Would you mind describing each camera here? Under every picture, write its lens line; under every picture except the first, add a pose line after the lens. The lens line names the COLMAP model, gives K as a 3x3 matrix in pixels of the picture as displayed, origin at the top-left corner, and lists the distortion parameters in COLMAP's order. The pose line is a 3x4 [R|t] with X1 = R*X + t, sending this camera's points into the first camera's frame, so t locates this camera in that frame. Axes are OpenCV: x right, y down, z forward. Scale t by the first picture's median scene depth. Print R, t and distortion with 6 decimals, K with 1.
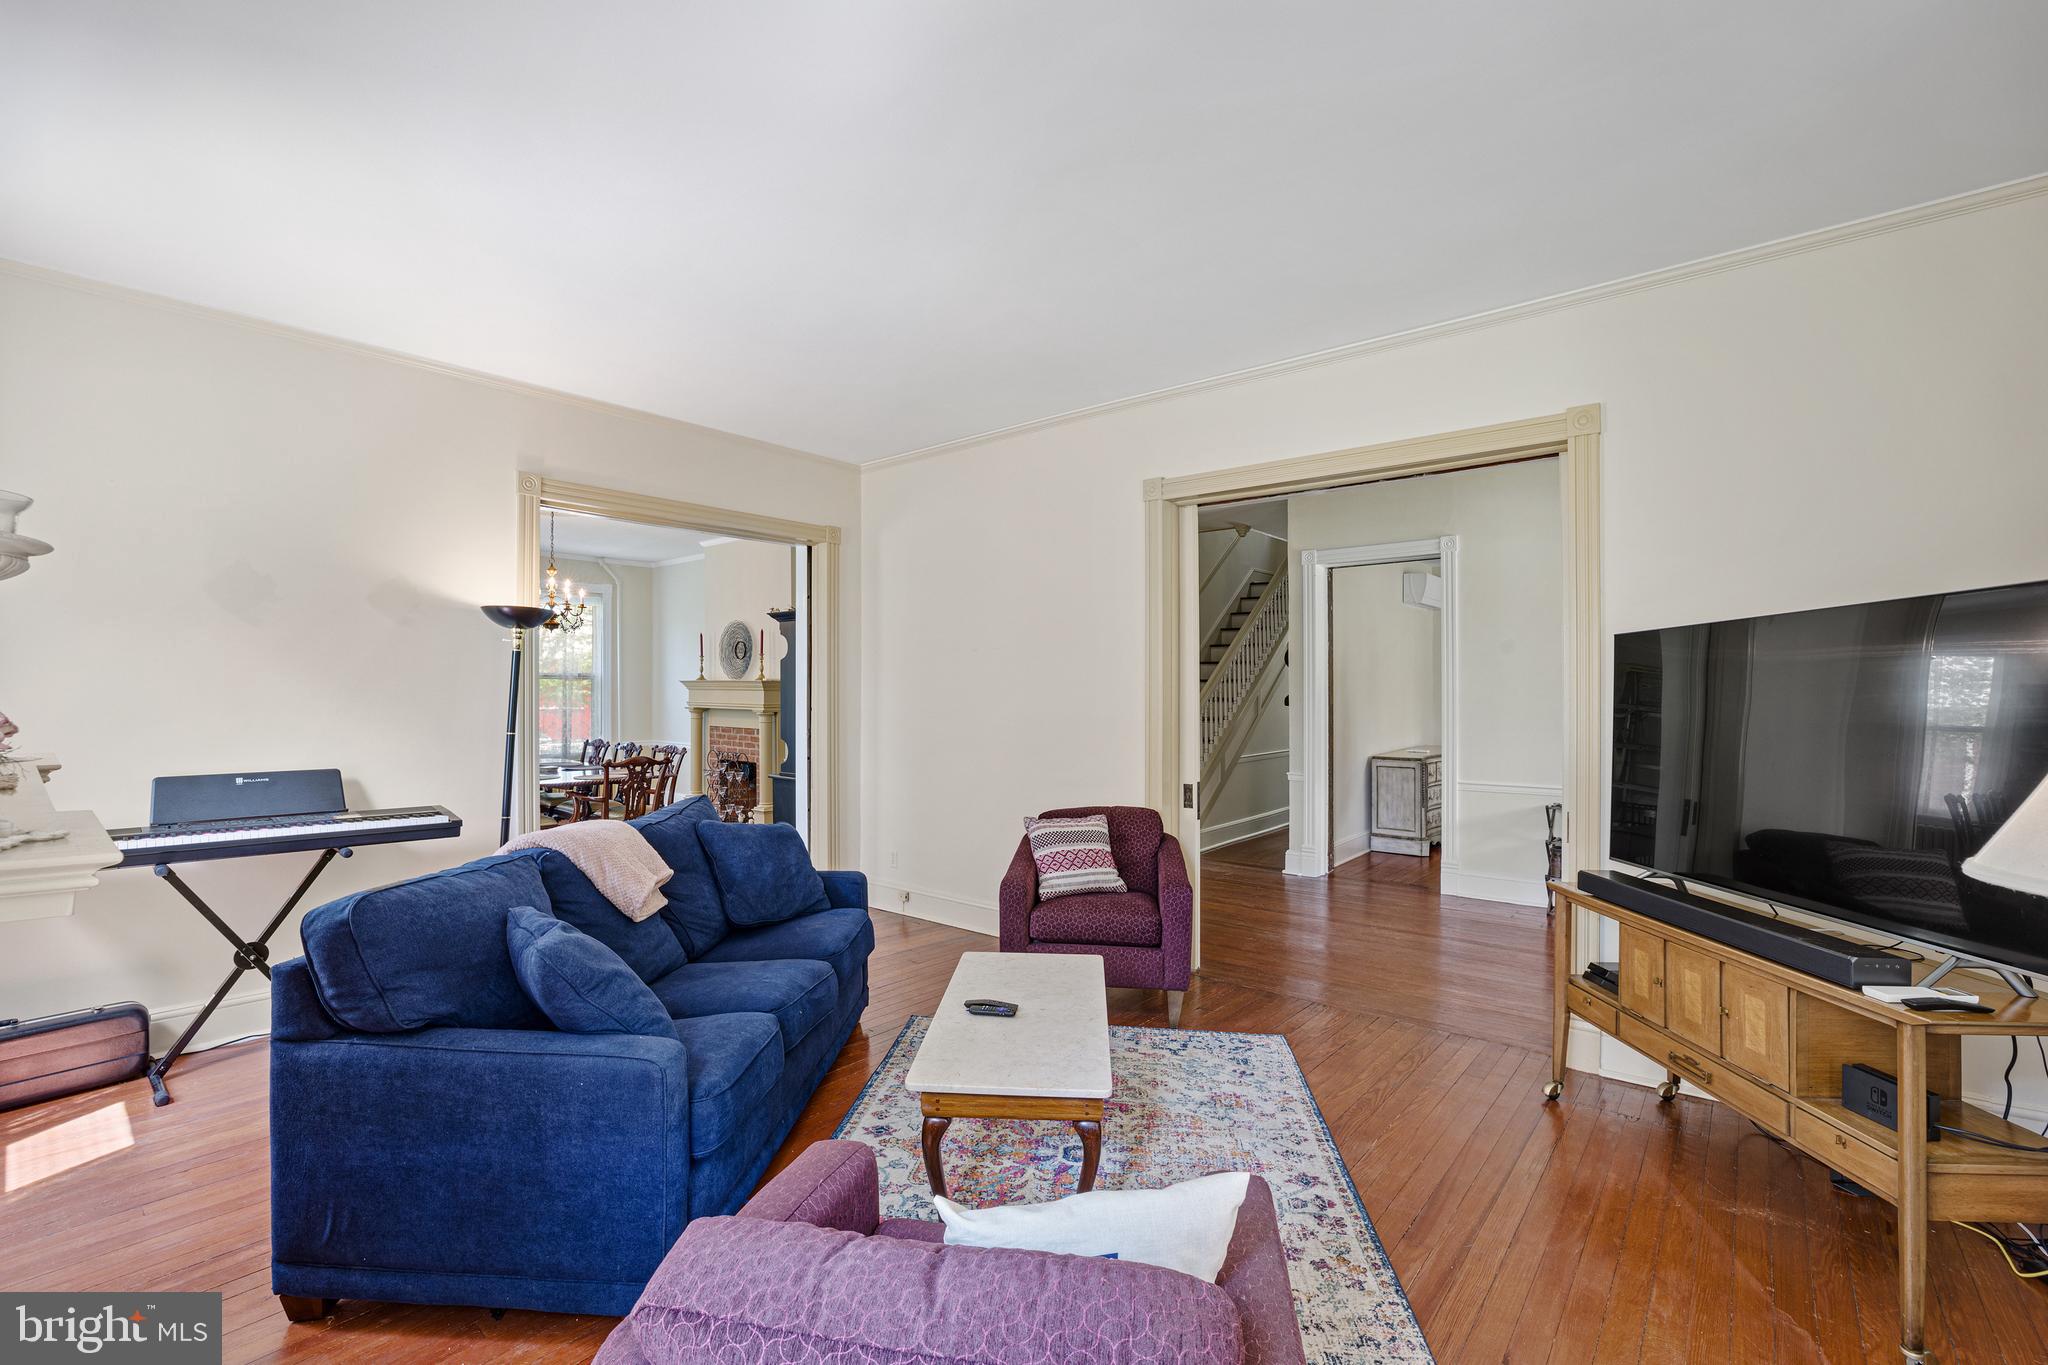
lens RADIAL K [[880.0, 0, 1024.0], [0, 880.0, 682.5], [0, 0, 1]] dist [-0.040050, 0.012728]
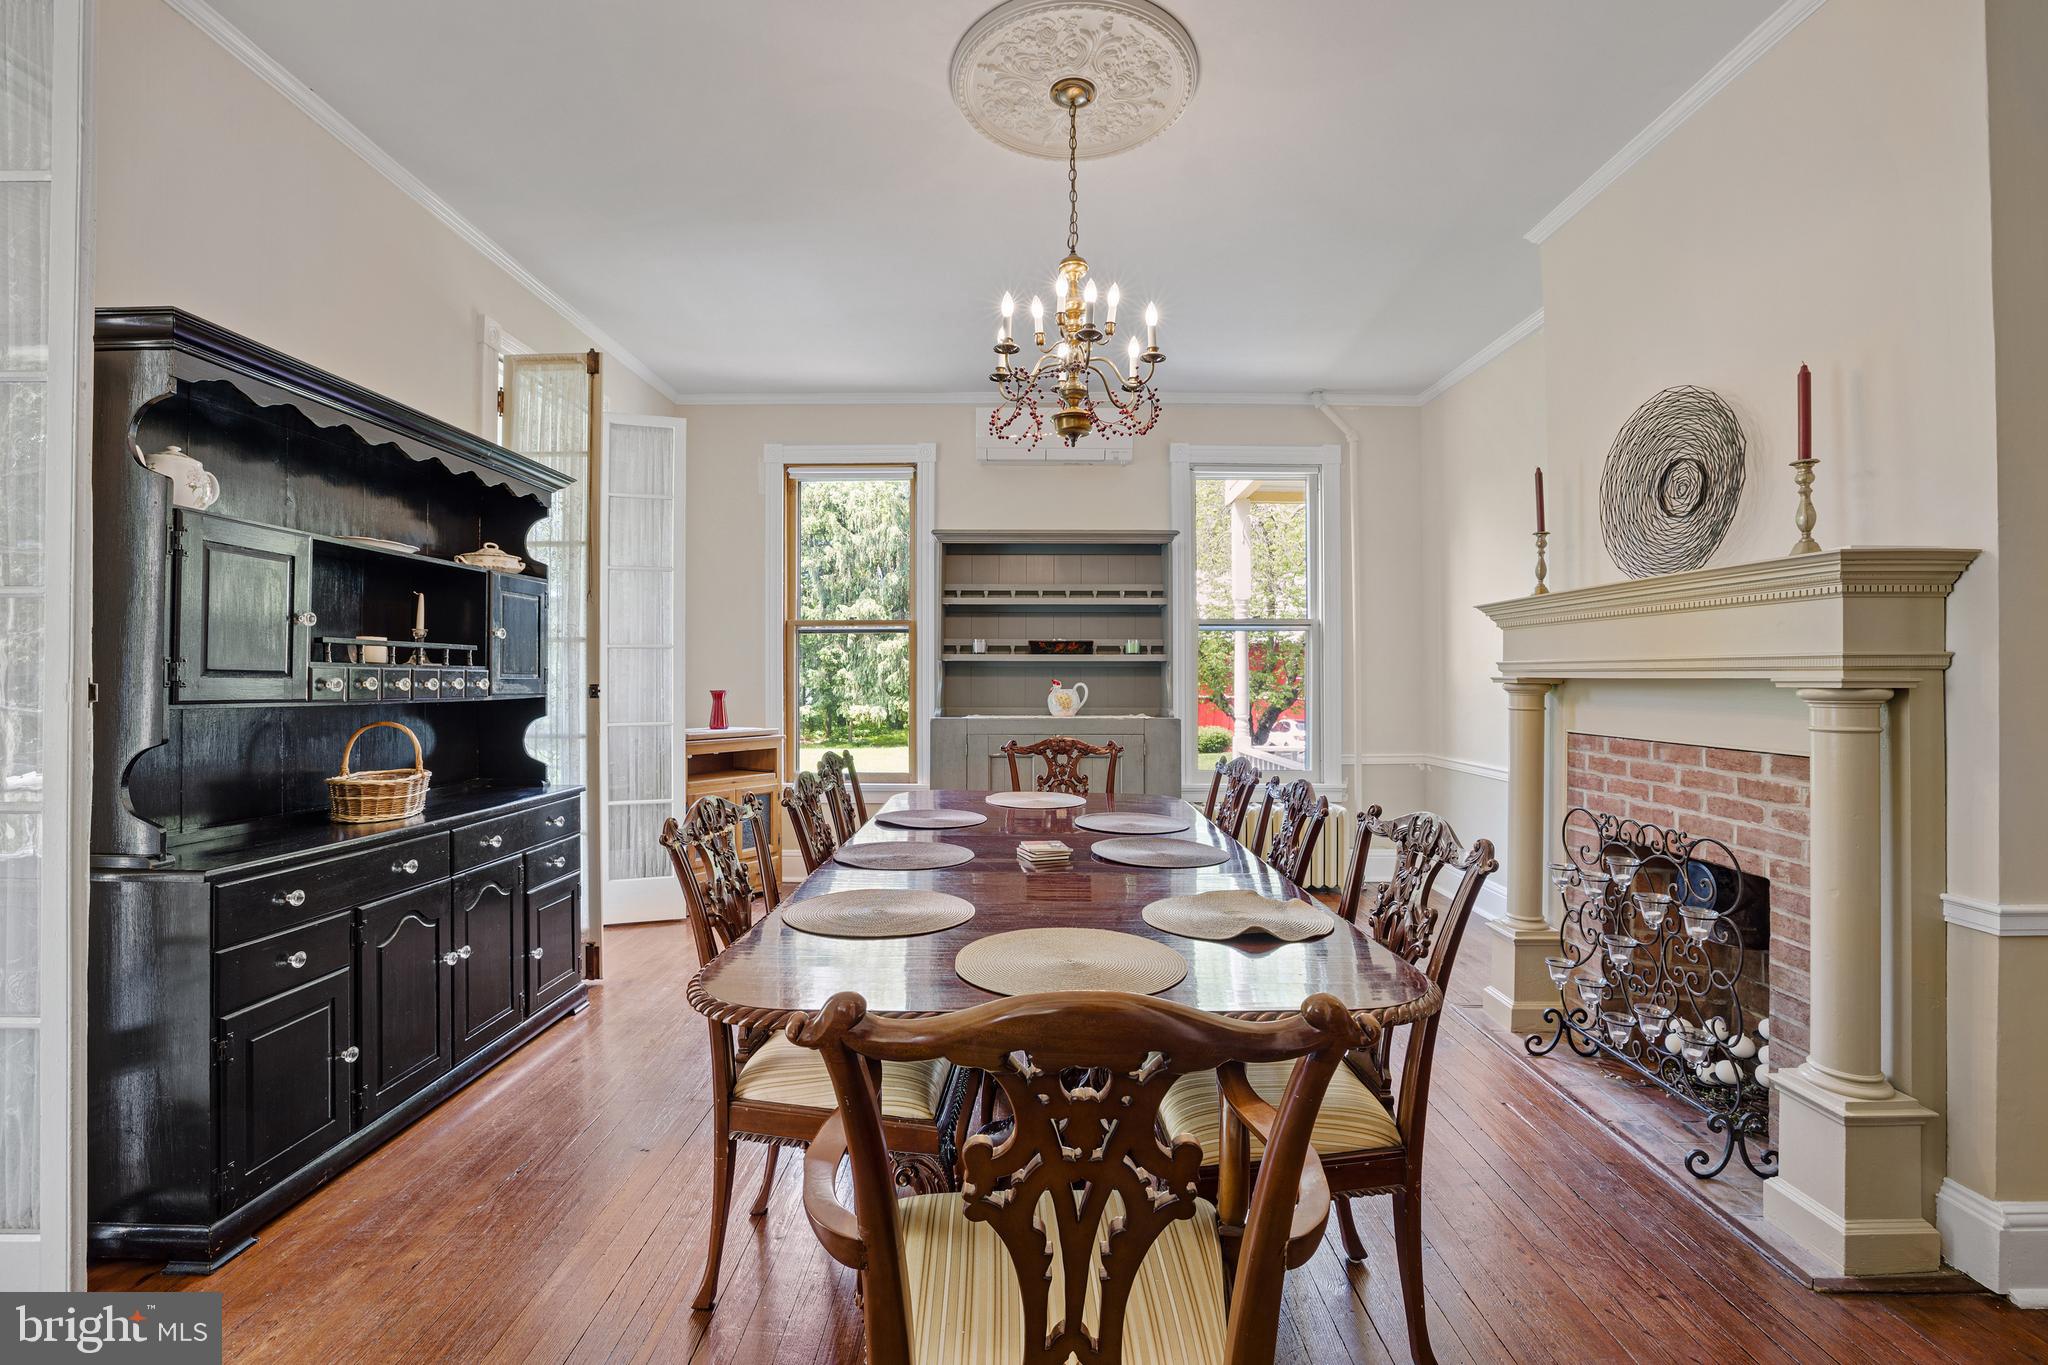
lens RADIAL K [[880.0, 0, 1024.0], [0, 880.0, 682.5], [0, 0, 1]] dist [-0.040050, 0.012728]
pose [[0.649934, 0.001896, -0.759988, -0.251905], [0.005810, 0.999955, 0.007463, 0.028030], [0.759968, -0.009266, 0.649894, 0.651066]]
